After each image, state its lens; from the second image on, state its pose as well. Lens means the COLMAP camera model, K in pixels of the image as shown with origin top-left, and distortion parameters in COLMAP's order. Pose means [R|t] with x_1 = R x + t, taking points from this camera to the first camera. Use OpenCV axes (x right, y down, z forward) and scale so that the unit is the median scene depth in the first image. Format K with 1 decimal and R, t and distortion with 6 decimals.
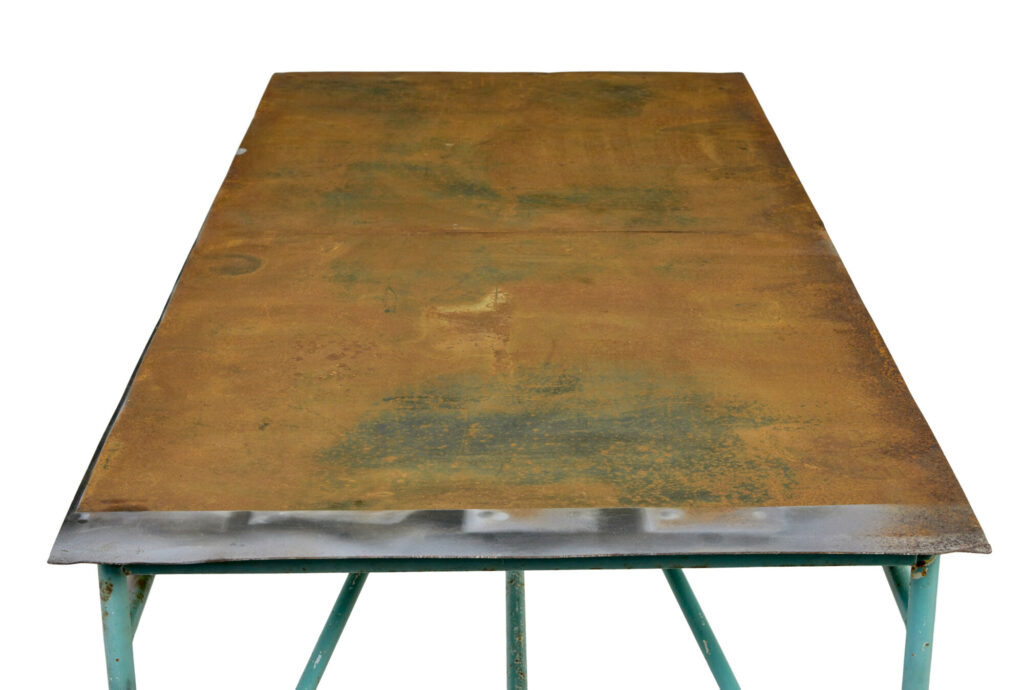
lens RADIAL K [[1944.7, 0, 512.0], [0, 1944.7, 345.0], [0, 0, 1]] dist [-0.022032, -0.133859]
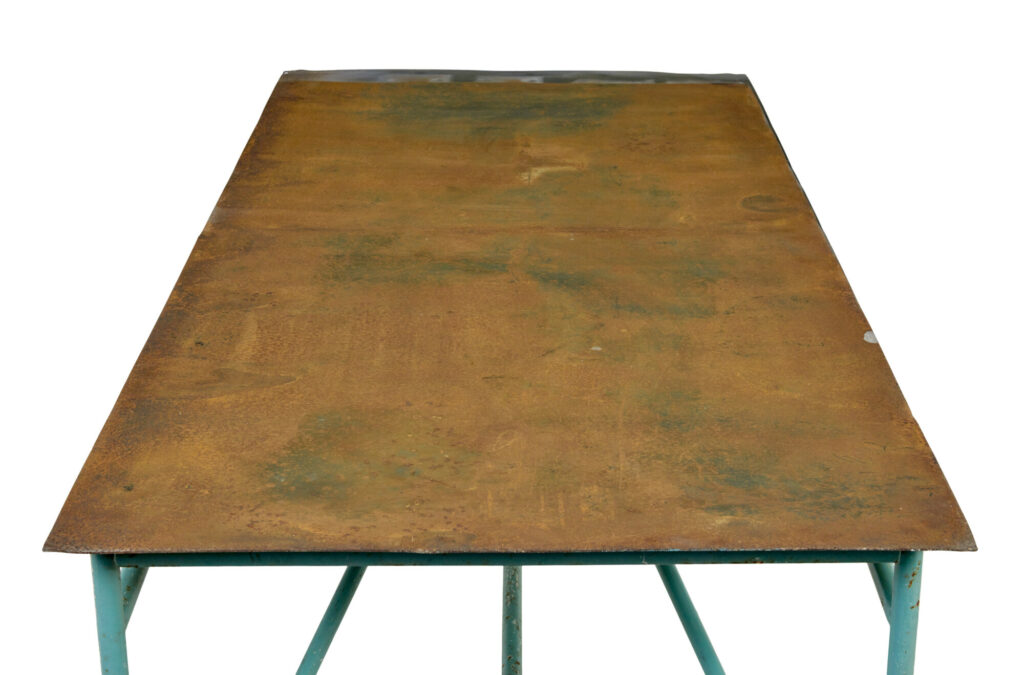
lens RADIAL K [[1967.5, 0, 512.0], [0, 1967.5, 337.5], [0, 0, 1]] dist [-0.023175, -0.063055]
pose [[-0.999939, -0.007193, 0.008356, -0.007738], [0.000141, 0.749446, 0.662065, -0.719043], [-0.011025, 0.662026, -0.749400, 1.868979]]
